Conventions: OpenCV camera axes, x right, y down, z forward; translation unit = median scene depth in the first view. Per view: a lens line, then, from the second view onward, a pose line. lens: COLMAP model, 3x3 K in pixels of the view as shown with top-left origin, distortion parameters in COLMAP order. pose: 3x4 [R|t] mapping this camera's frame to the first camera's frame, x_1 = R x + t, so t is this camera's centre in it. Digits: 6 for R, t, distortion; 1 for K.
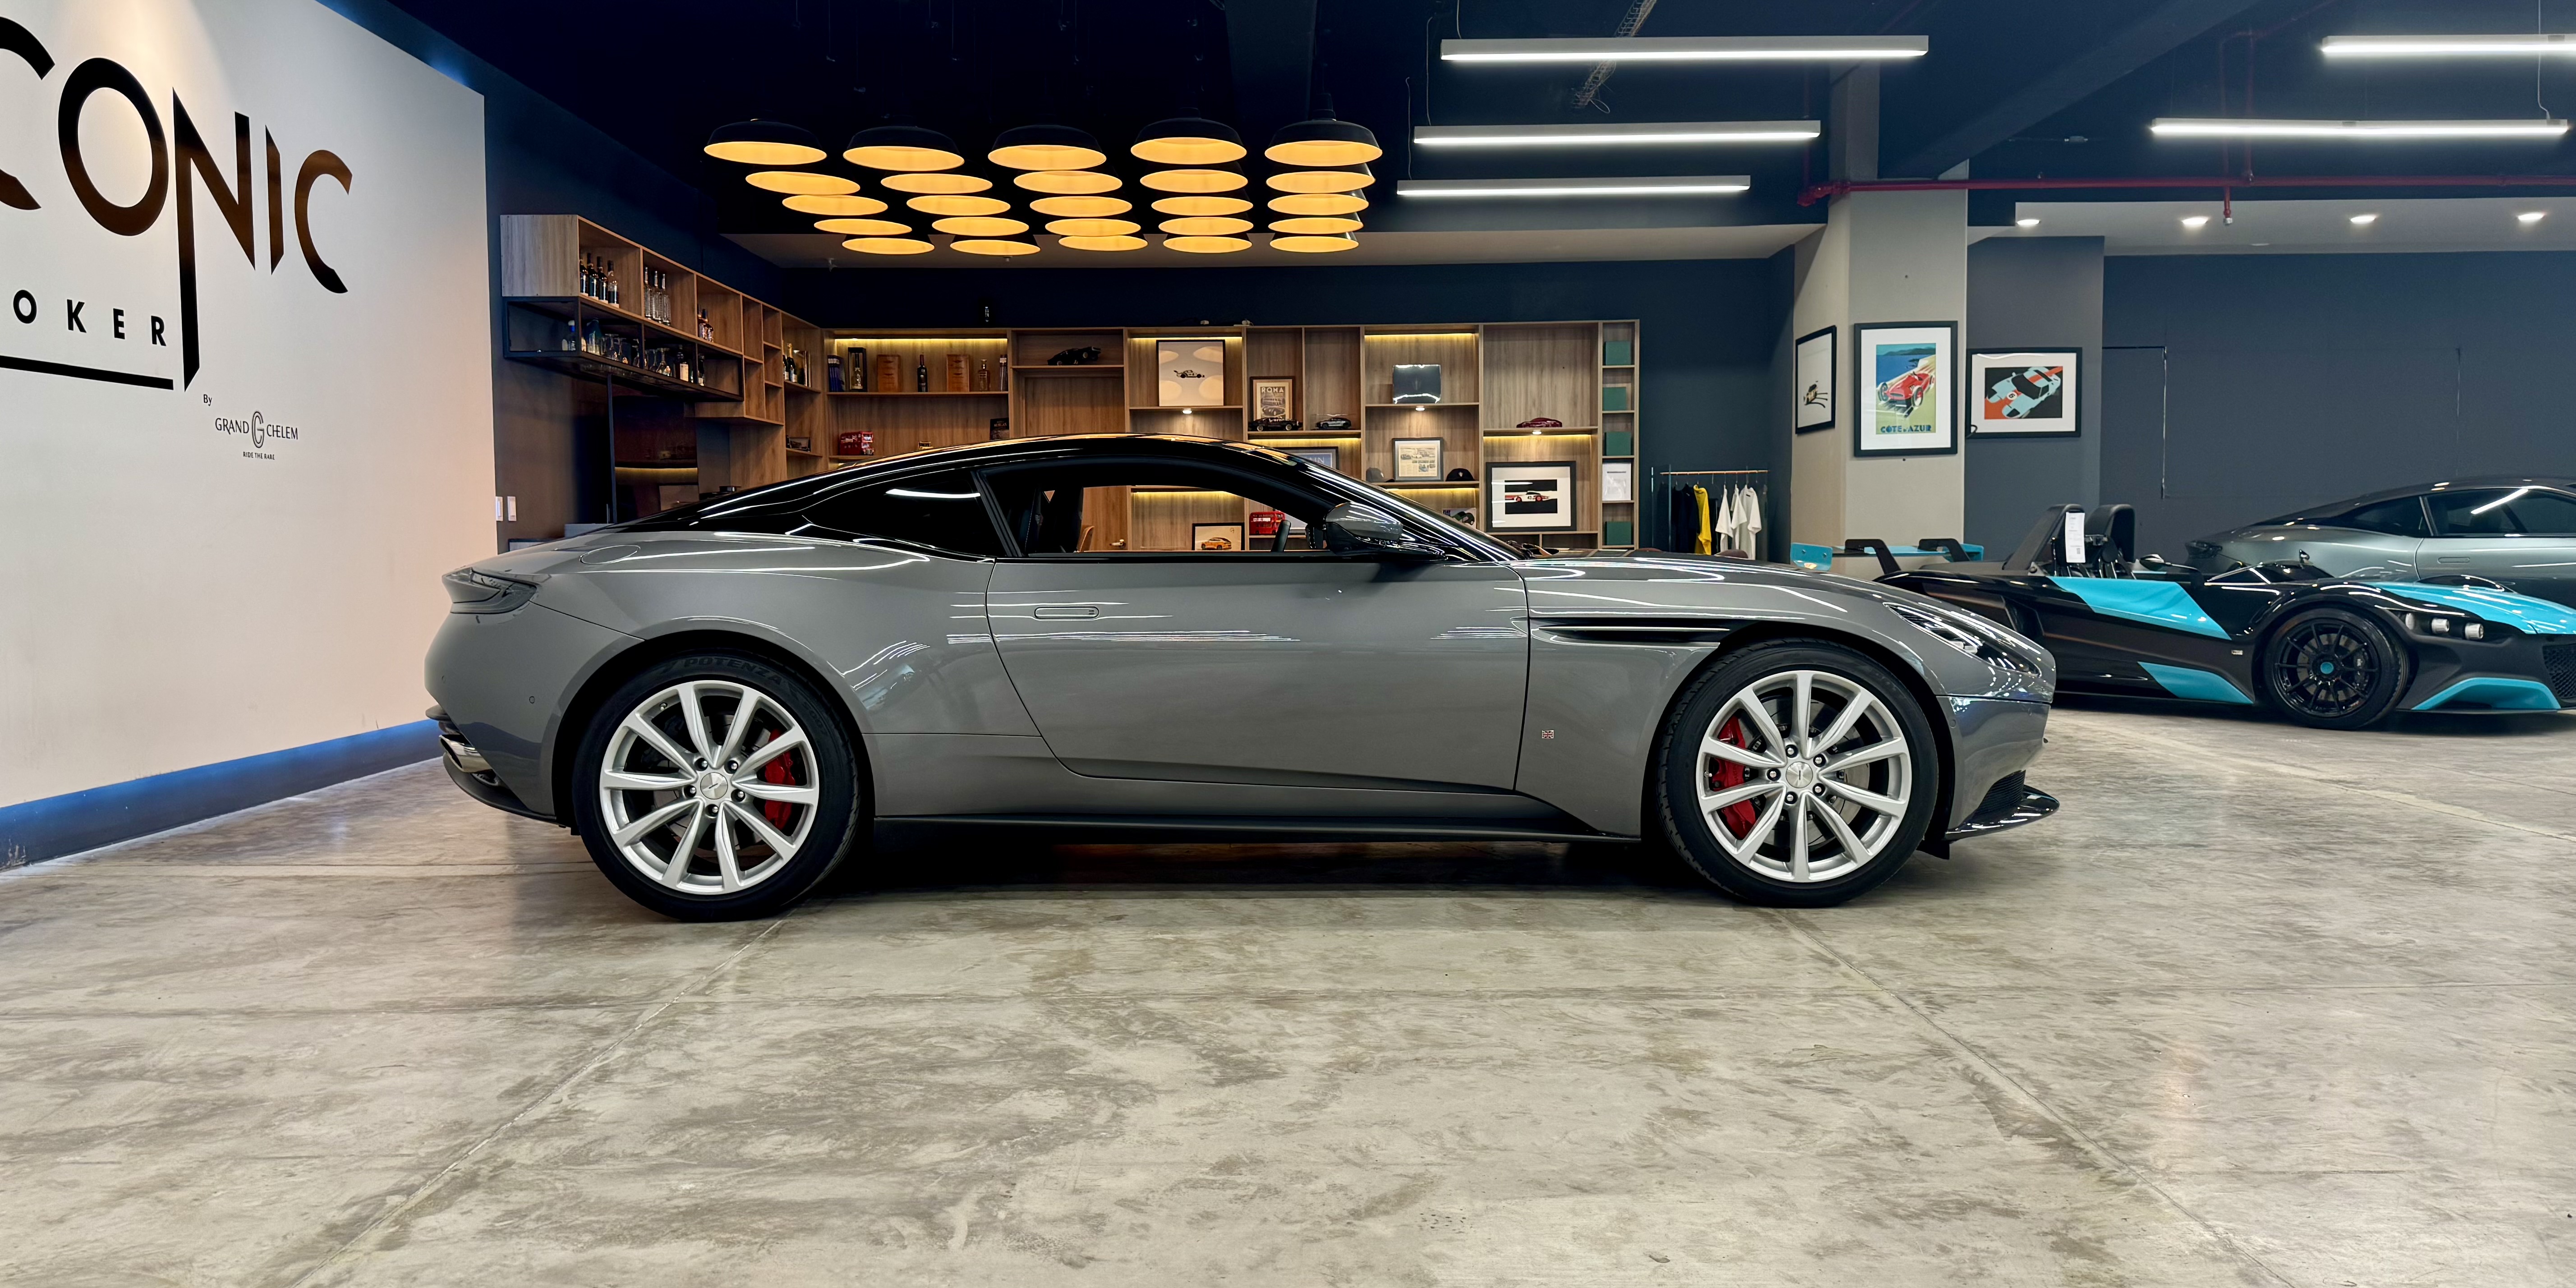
lens RADIAL K [[1779.7, 0, 1301.3], [0, 1779.7, 636.1], [0, 0, 1]] dist [0.114612, -0.147778]
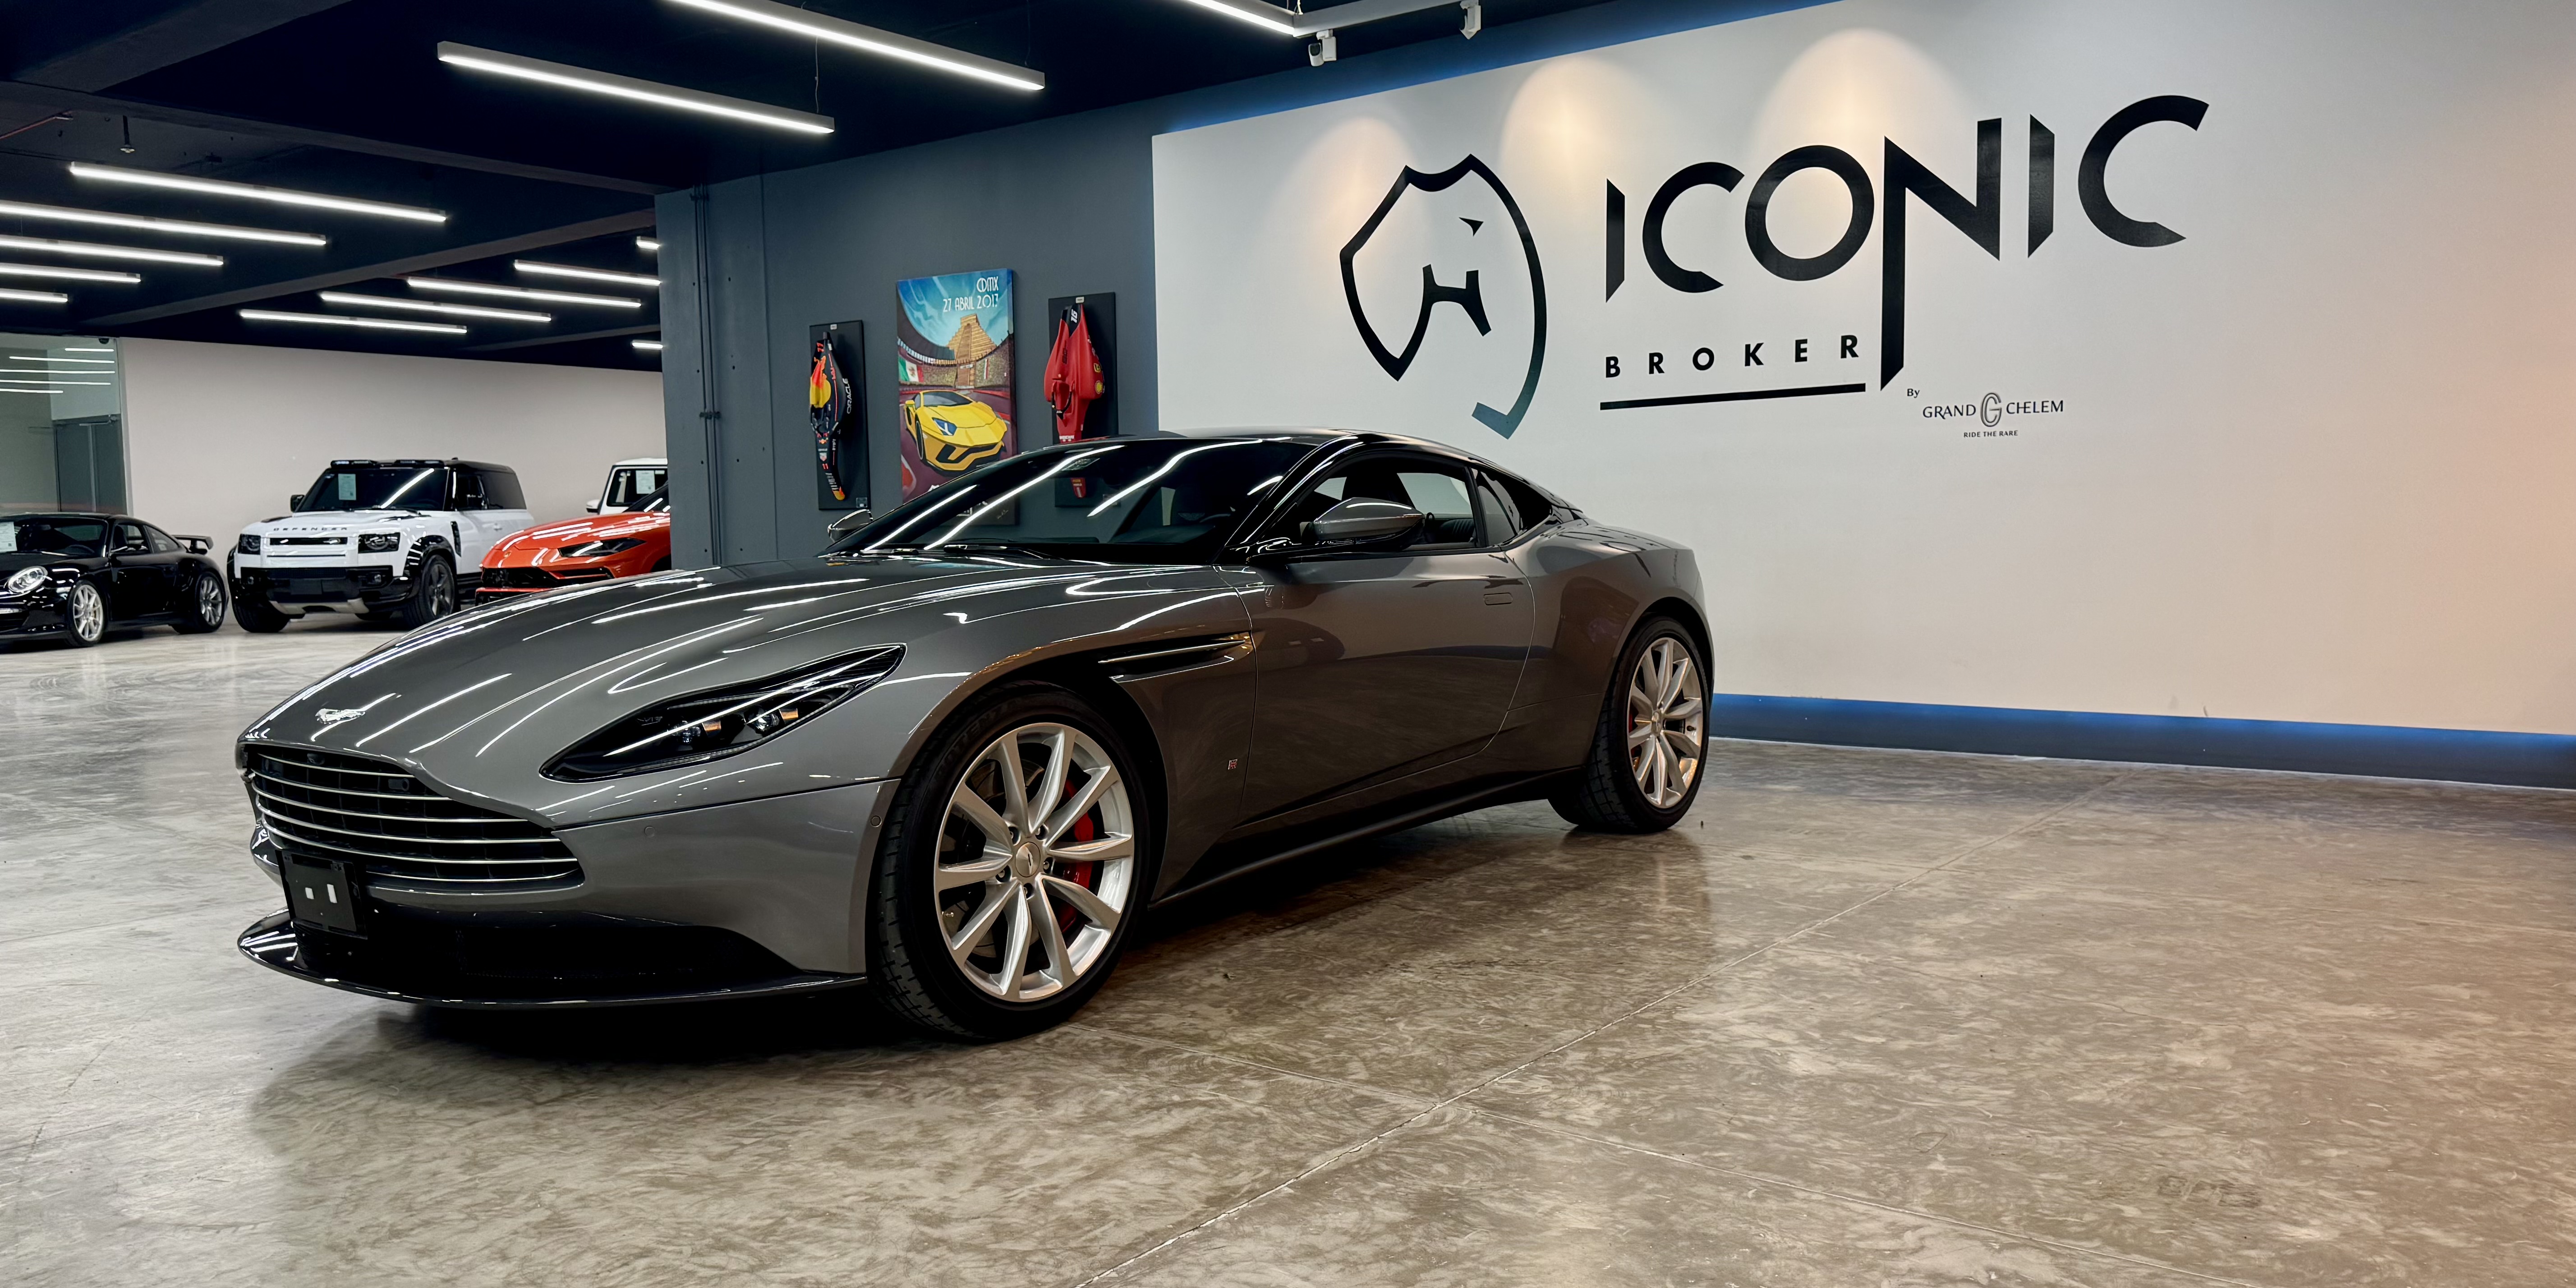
lens RADIAL K [[1797.7, 0, 1288.0], [0, 1797.7, 644.0], [0, 0, 1]] dist [0.171768, -0.362602]
pose [[-0.610876, 0.069009, -0.788713, 0.607137], [-0.020058, 0.994525, 0.102552, -0.085540], [0.791472, 0.078467, -0.606147, 1.468678]]
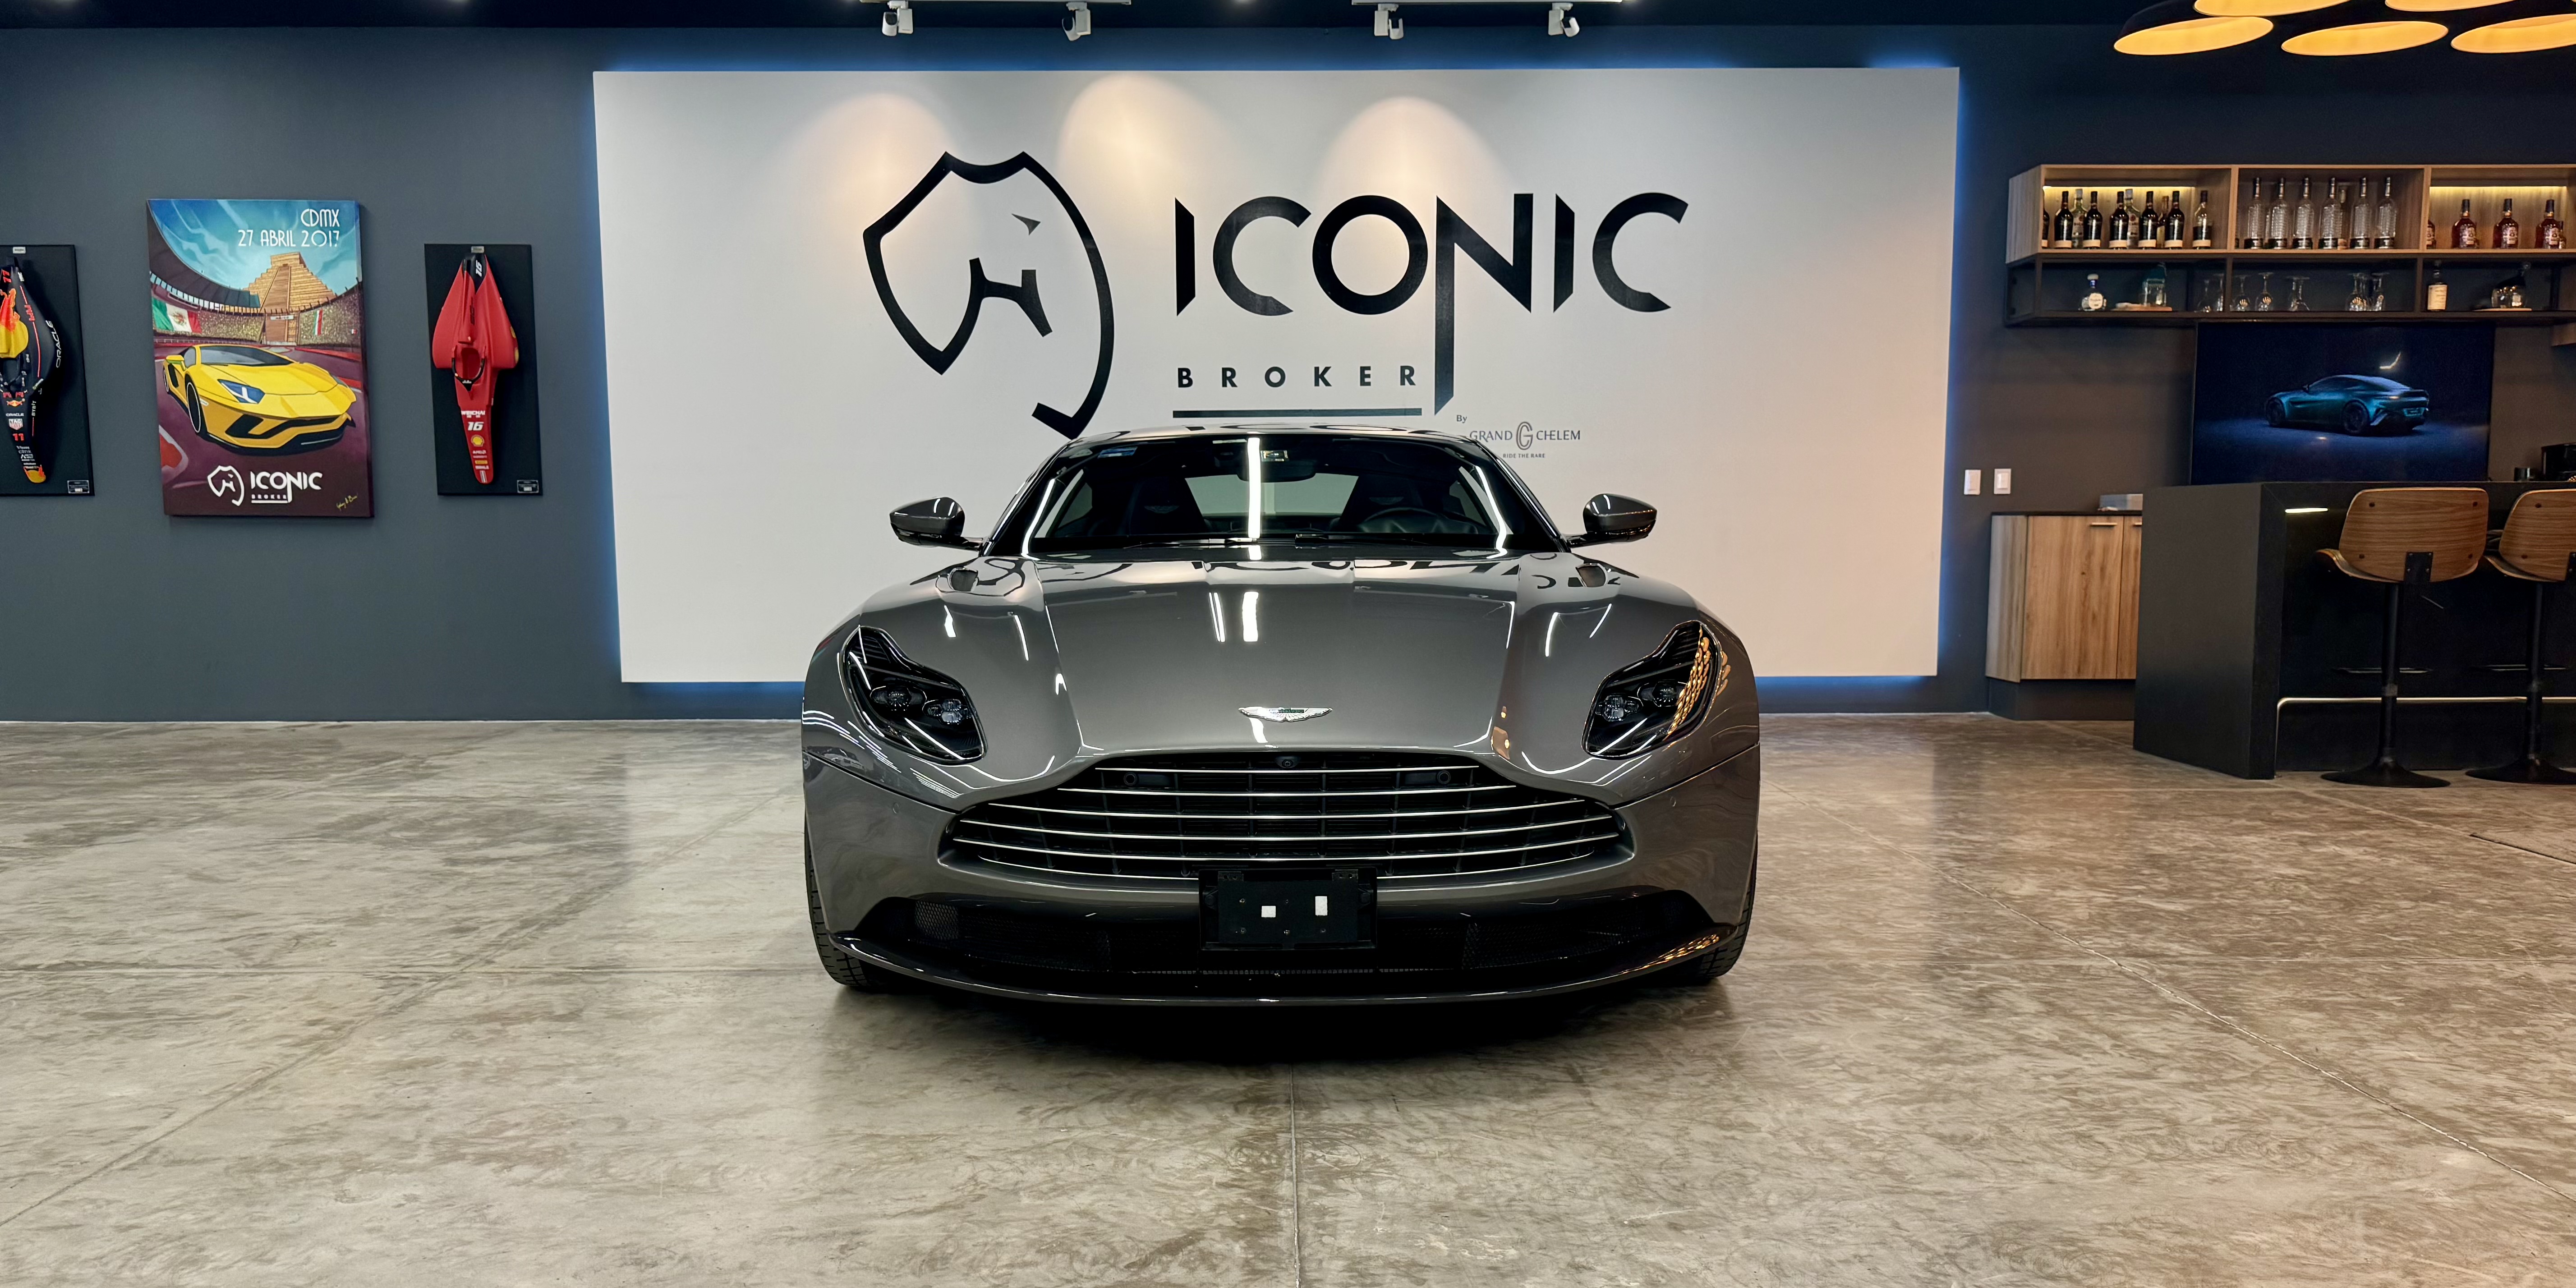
lens RADIAL K [[1805.4, 0, 1284.1], [0, 1805.4, 728.7], [0, 0, 1]] dist [0.096128, -0.145738]
pose [[0.003263, 0.119609, -0.992816, 0.838409], [-0.046221, 0.991778, 0.119332, -0.056239], [0.998926, 0.045500, 0.008765, 0.900802]]
